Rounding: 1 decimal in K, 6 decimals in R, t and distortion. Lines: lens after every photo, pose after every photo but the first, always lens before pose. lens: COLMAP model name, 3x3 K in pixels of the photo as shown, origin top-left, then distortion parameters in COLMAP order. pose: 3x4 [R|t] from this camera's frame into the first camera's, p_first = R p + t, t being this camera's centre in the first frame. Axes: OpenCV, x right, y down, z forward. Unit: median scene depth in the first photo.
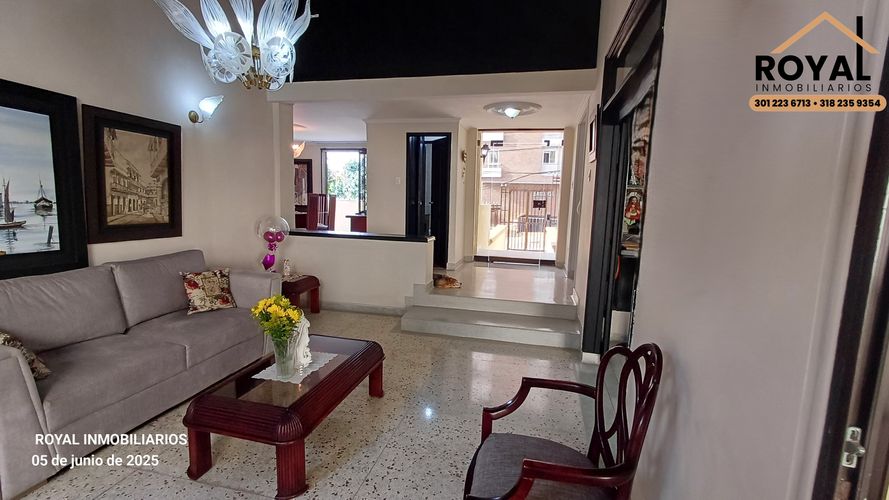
lens RADIAL K [[404.1, 0, 441.1], [0, 404.1, 250.4], [0, 0, 1]] dist [0.005165, -0.000762]
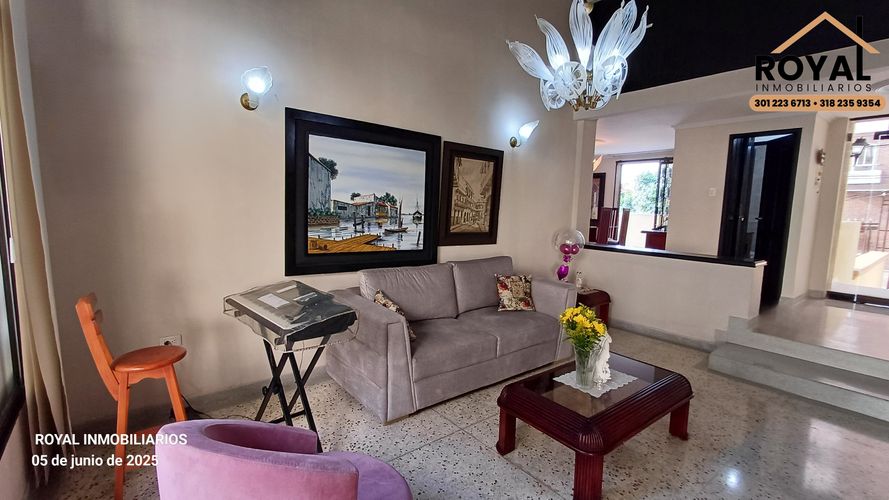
lens RADIAL K [[404.1, 0, 443.7], [0, 404.1, 251.2], [0, 0, 1]] dist [0.005165, -0.000762]
pose [[0.787937, 0.064187, -0.612401, -0.041196], [-0.083523, 0.996501, -0.003018, 0.002793], [0.610065, 0.053528, 0.790541, -0.025071]]
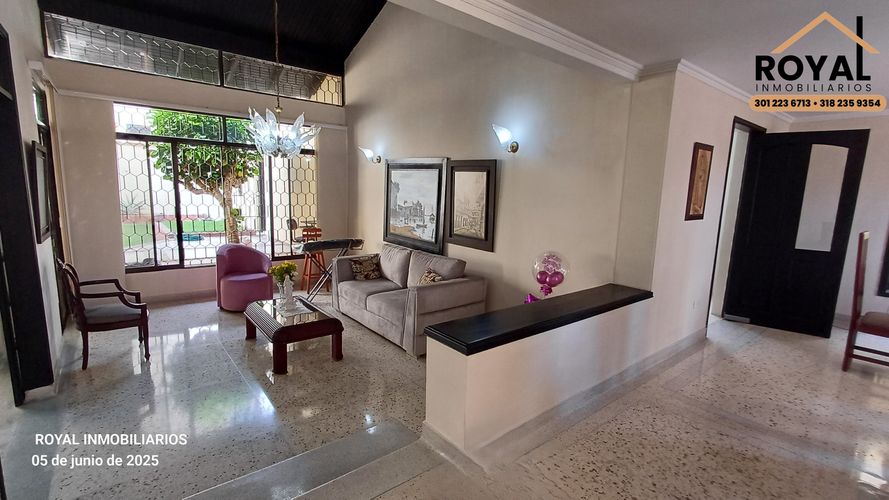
lens RADIAL K [[404.1, 0, 443.8], [0, 404.1, 249.7], [0, 0, 1]] dist [0.005165, -0.000762]
pose [[-0.607052, 0.071459, -0.791443, 0.406214], [-0.152084, 0.967092, 0.203969, -0.279753], [0.779973, 0.244185, -0.576208, 1.677774]]
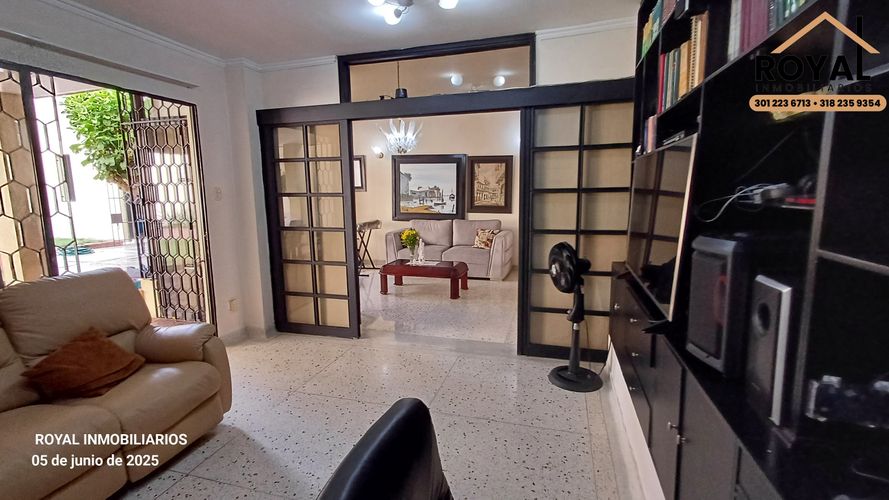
lens RADIAL K [[404.1, 0, 437.5], [0, 404.1, 247.4], [0, 0, 1]] dist [0.005165, -0.000762]
pose [[-0.073040, 0.105419, -0.991742, 1.347859], [-0.122810, 0.985879, 0.113840, -0.055143], [0.989739, 0.130111, -0.059062, 0.845556]]
